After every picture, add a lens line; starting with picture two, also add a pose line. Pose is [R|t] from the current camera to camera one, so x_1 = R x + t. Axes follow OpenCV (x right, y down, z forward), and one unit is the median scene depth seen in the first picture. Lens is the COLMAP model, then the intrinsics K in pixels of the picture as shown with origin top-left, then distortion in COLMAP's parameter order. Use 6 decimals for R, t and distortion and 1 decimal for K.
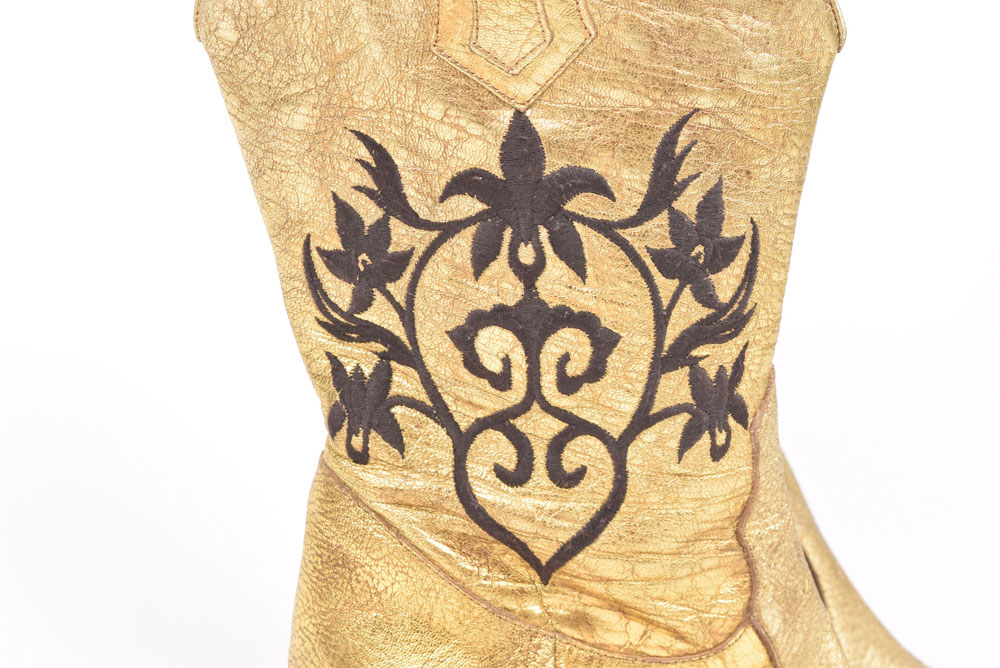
lens RADIAL K [[1807.9, 0, 499.6], [0, 1807.9, 331.3], [0, 0, 1]] dist [0.033458, 0.000000]
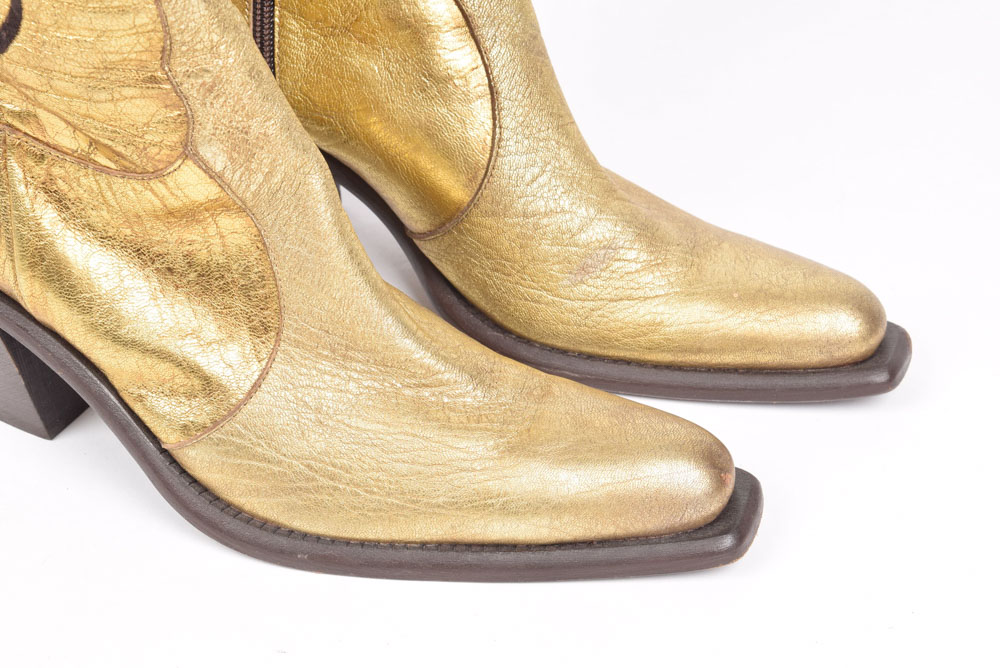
lens RADIAL K [[1807.9, 0, 494.9], [0, 1807.9, 329.8], [0, 0, 1]] dist [0.033458, 0.000000]
pose [[0.905515, 0.250136, -0.342744, 0.689551], [-0.090388, 0.902935, 0.420166, -0.191944], [0.414575, -0.349487, 0.840230, 0.227043]]
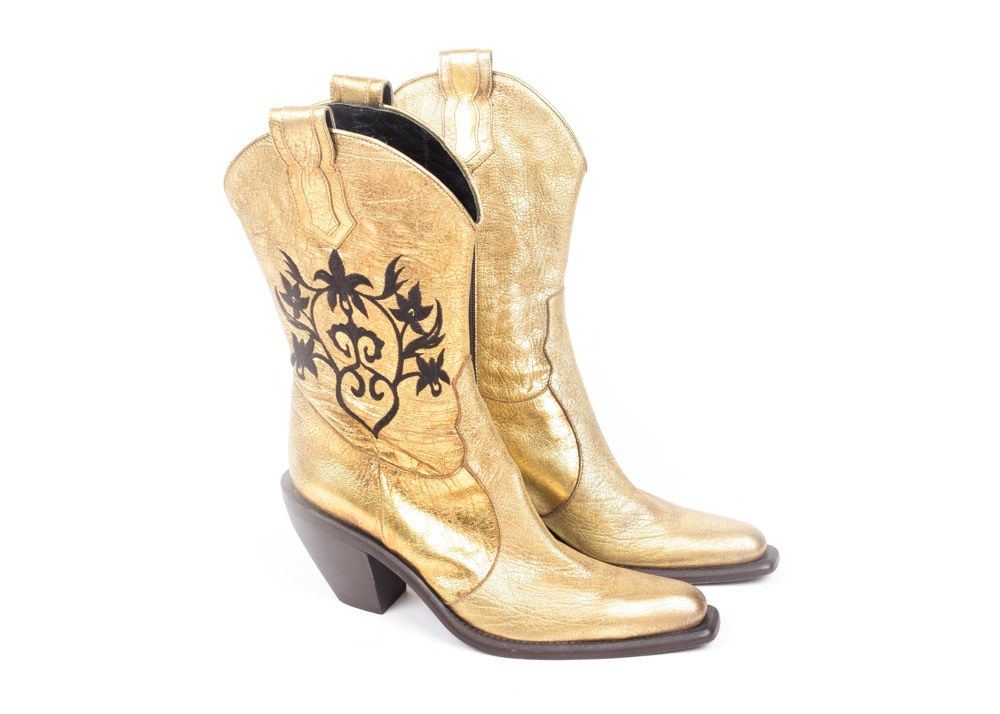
lens RADIAL K [[1399.5, 0, 503.7], [0, 1399.5, 356.9], [0, 0, 1]] dist [-0.057527, 0.000000]
pose [[0.931034, 0.110165, -0.347908, 0.829836], [-0.058101, 0.985934, 0.156713, -0.267399], [0.360279, -0.125691, 0.924338, -0.621264]]
